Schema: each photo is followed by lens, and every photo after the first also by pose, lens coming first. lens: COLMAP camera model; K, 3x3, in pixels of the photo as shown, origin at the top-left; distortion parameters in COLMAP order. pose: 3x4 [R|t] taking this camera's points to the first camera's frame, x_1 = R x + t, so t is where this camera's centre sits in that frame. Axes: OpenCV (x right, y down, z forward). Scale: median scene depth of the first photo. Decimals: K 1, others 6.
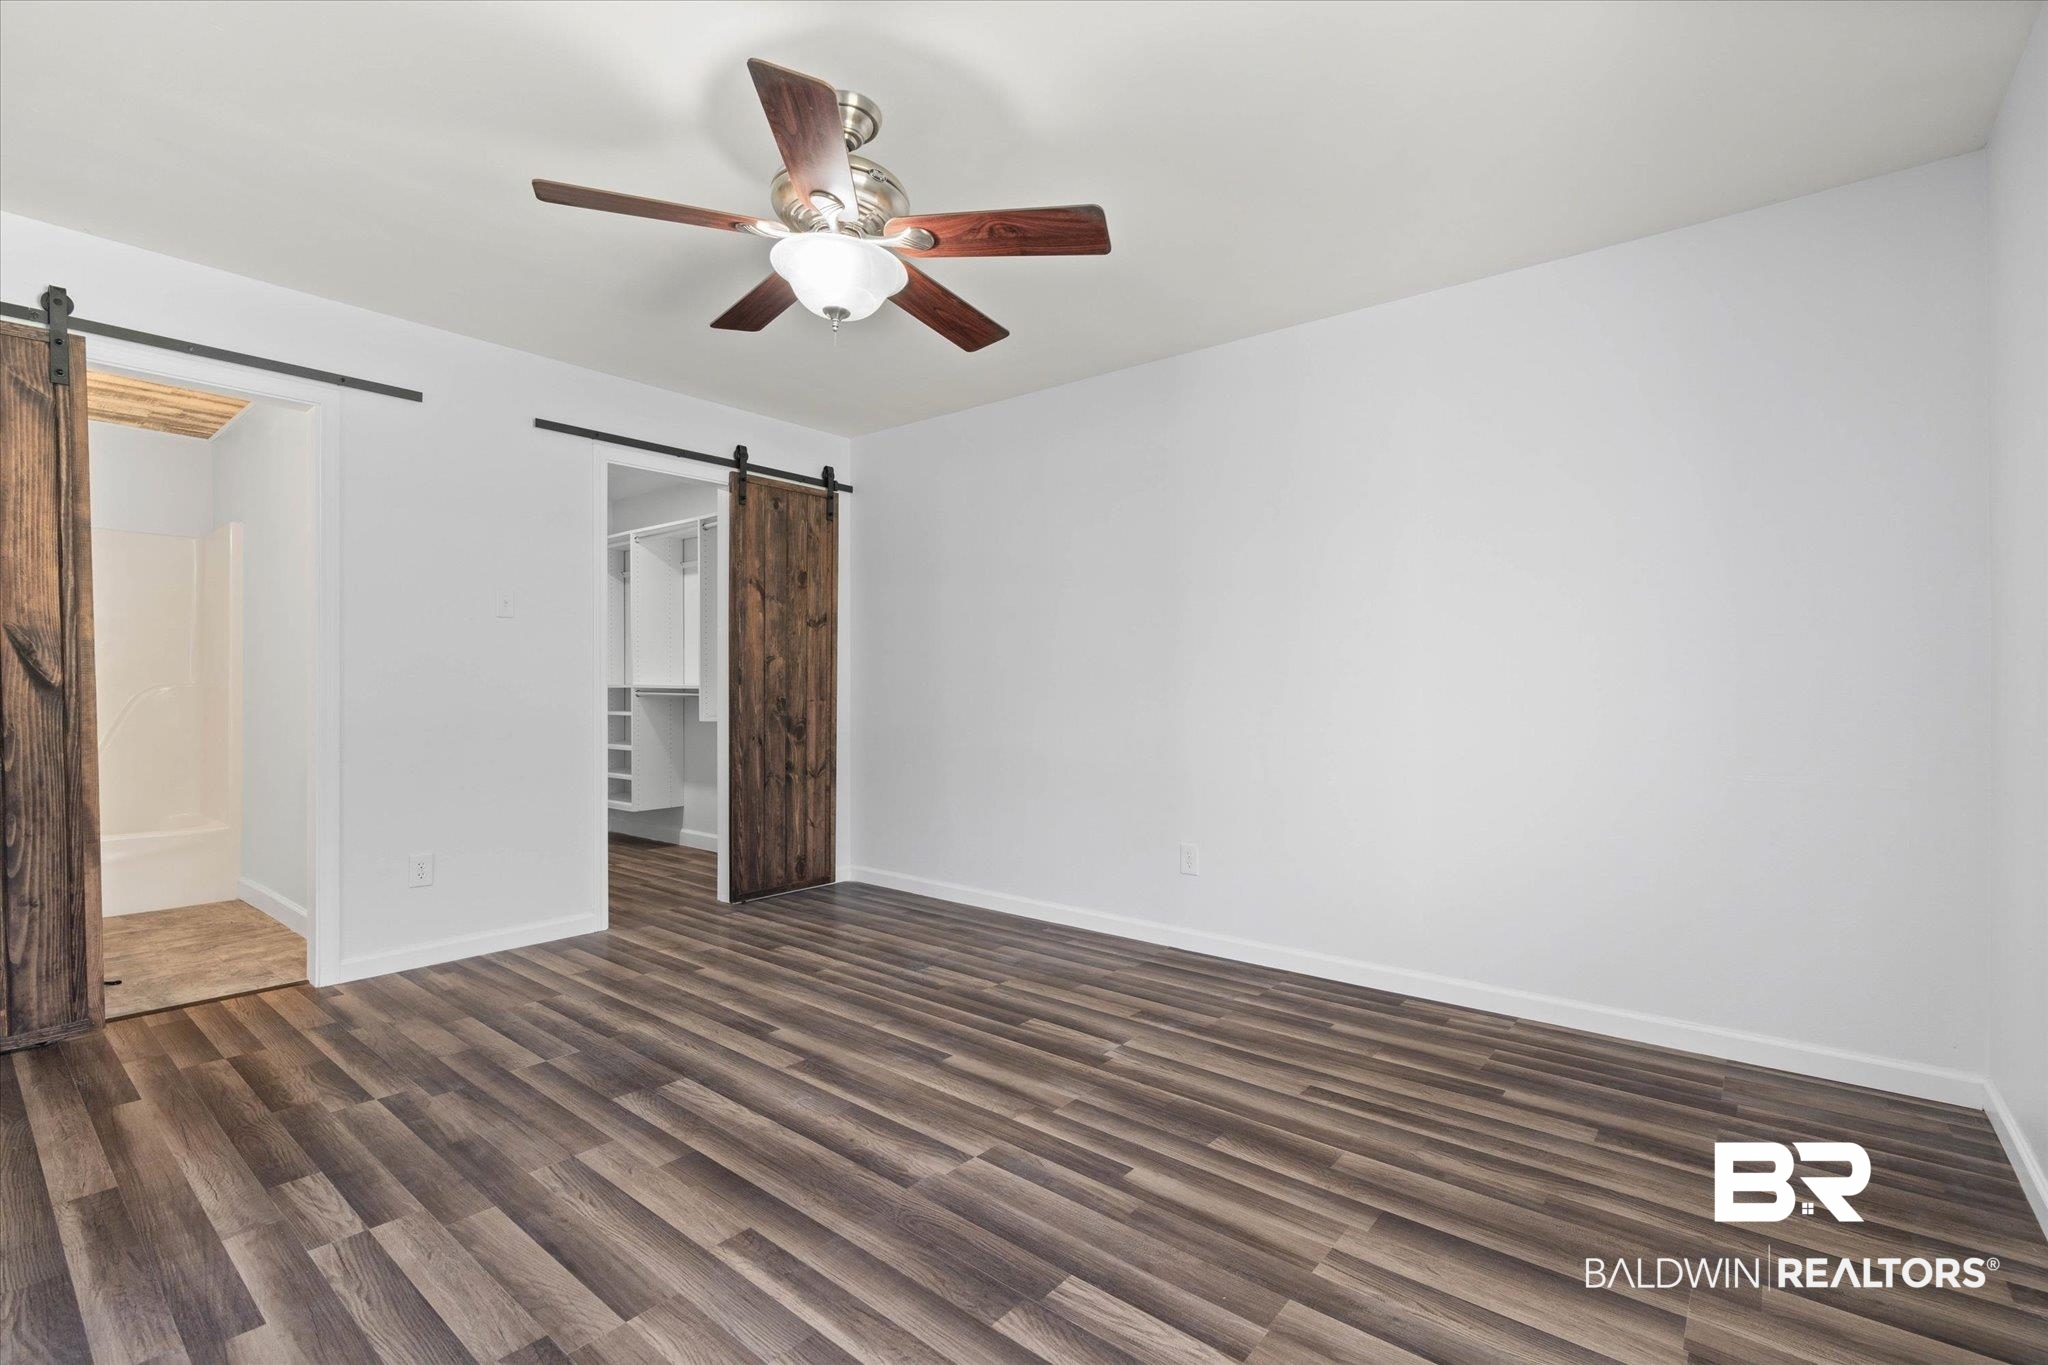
lens RADIAL K [[925.9, 0, 1018.5], [0, 925.9, 688.6], [0, 0, 1]] dist [-0.002206, 0.001927]
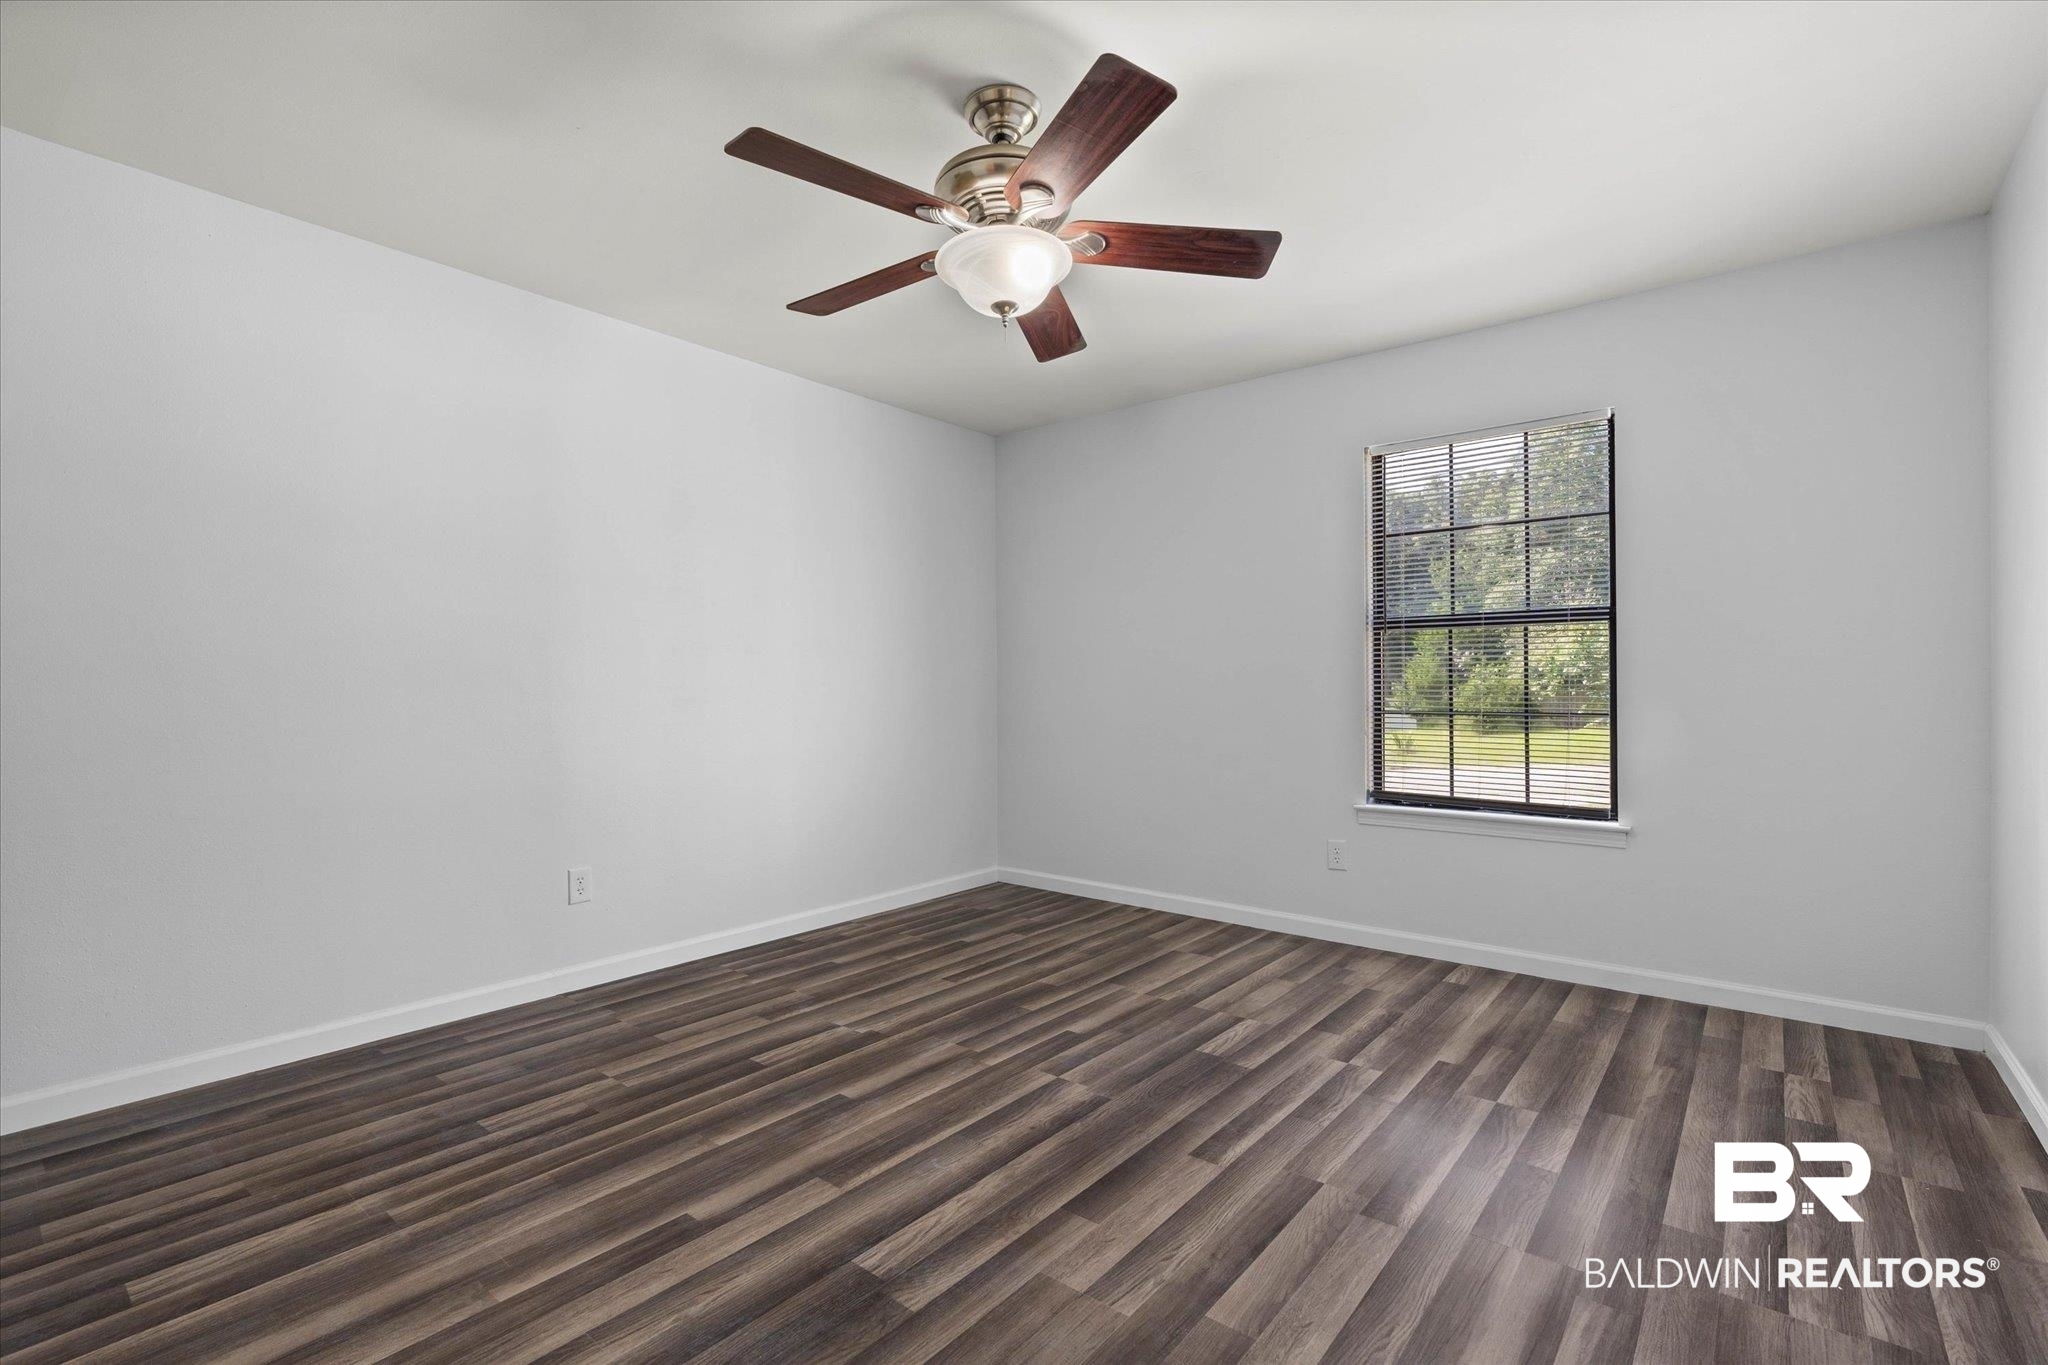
lens RADIAL K [[925.9, 0, 1017.8], [0, 925.9, 685.0], [0, 0, 1]] dist [-0.002206, 0.001927]
pose [[-0.007857, 0.001913, 0.999967, -0.877354], [0.001938, 0.999996, -0.001898, -0.006188], [-0.999967, 0.001923, -0.007861, 0.734867]]
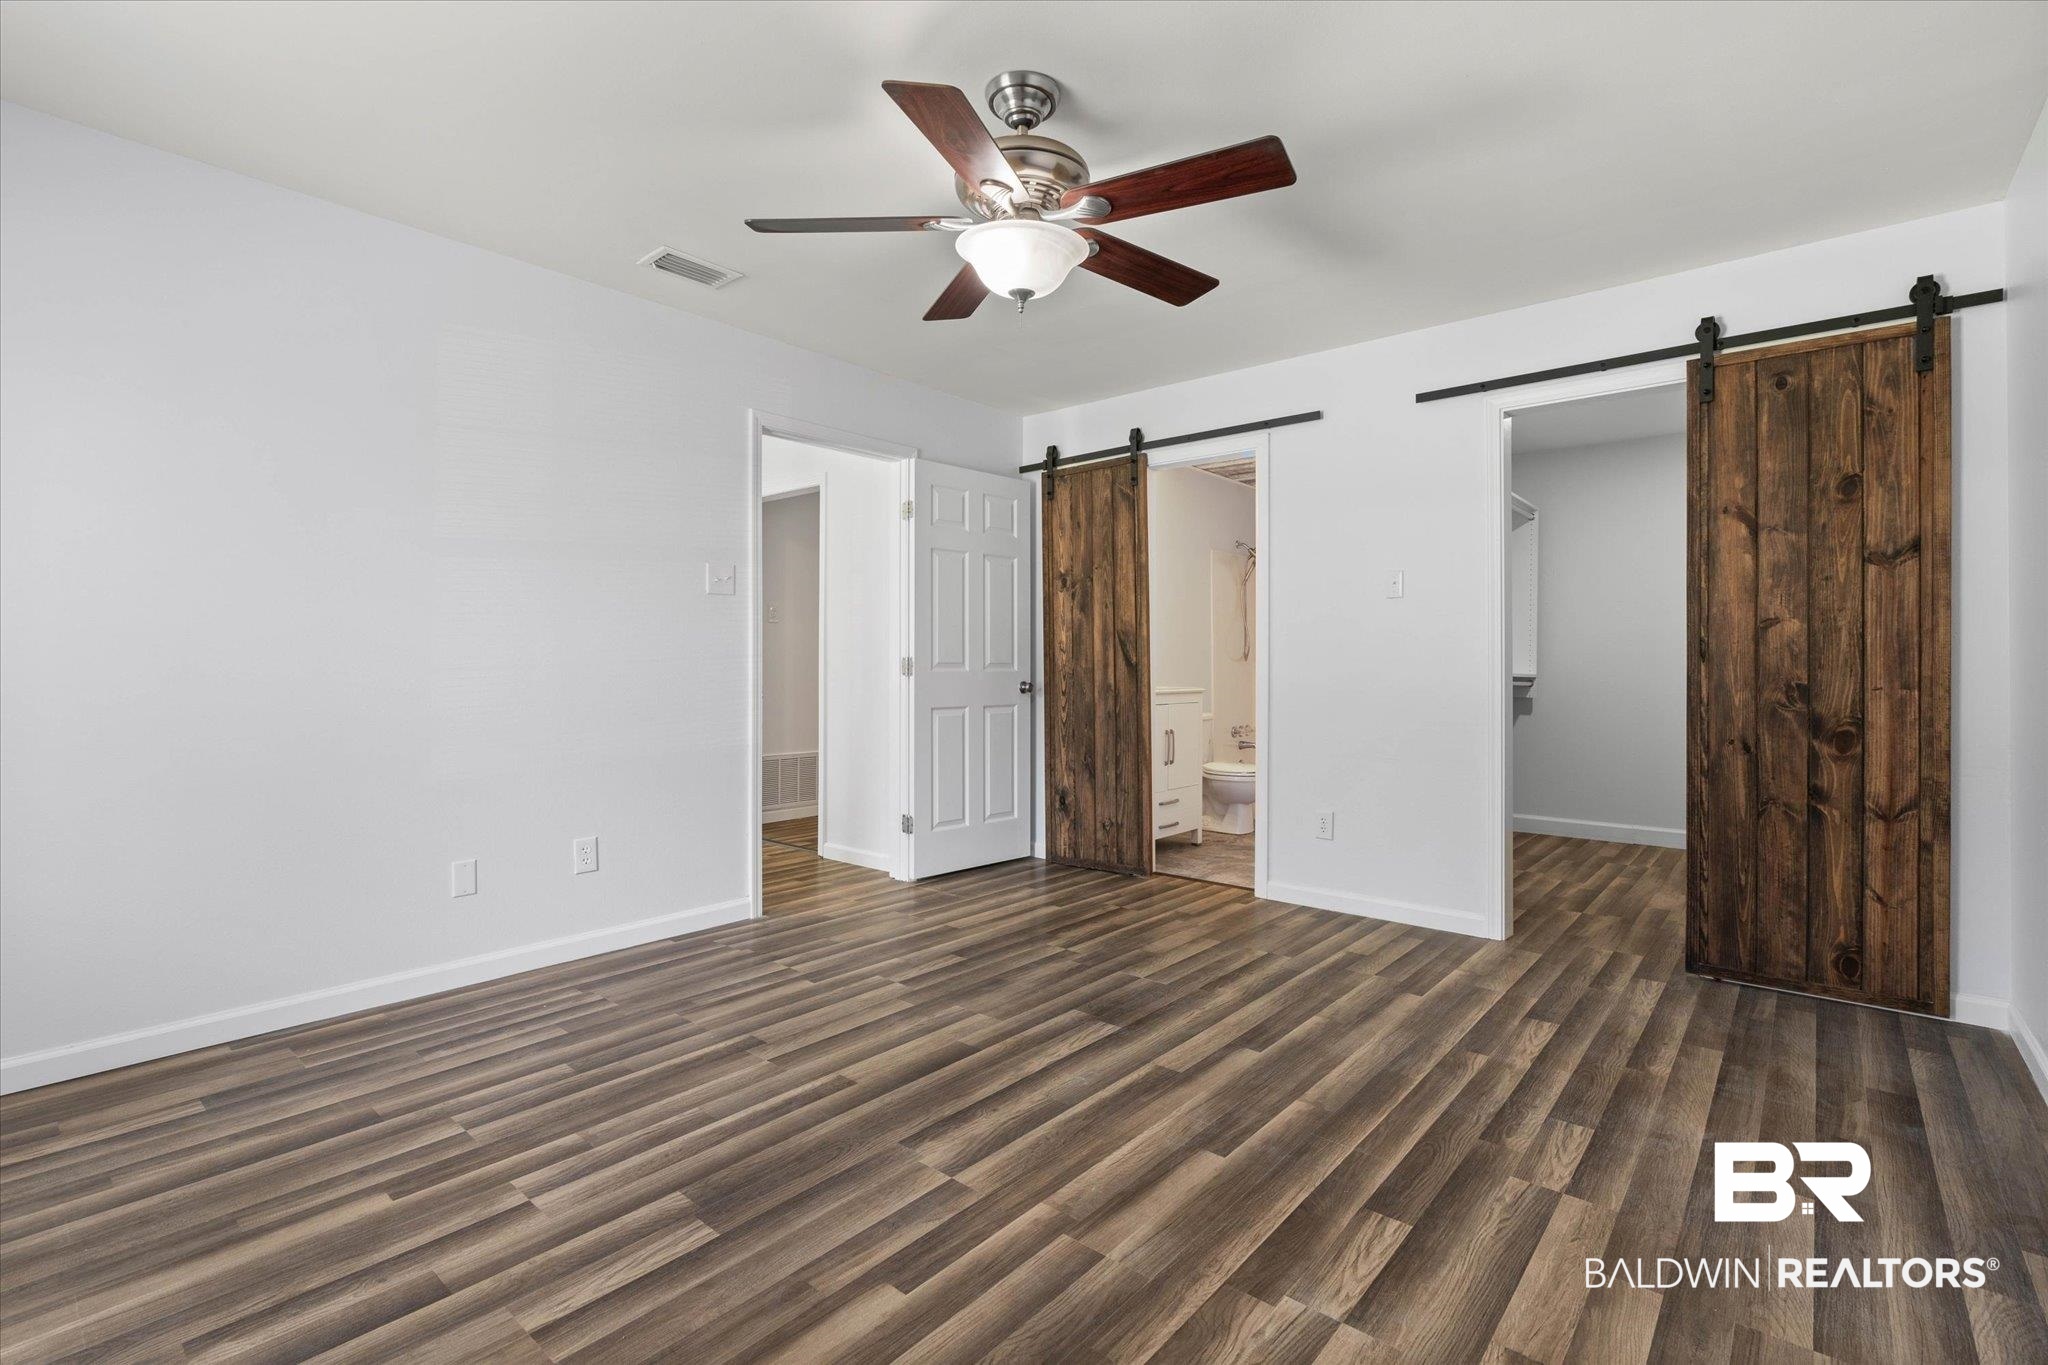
lens RADIAL K [[925.9, 0, 1022.2], [0, 925.9, 668.1], [0, 0, 1]] dist [-0.002206, 0.001927]
pose [[-0.009829, 0.004006, -0.999944, 0.601263], [-0.002396, 0.999989, 0.004029, -0.002608], [0.999949, 0.002436, -0.009819, 0.745893]]
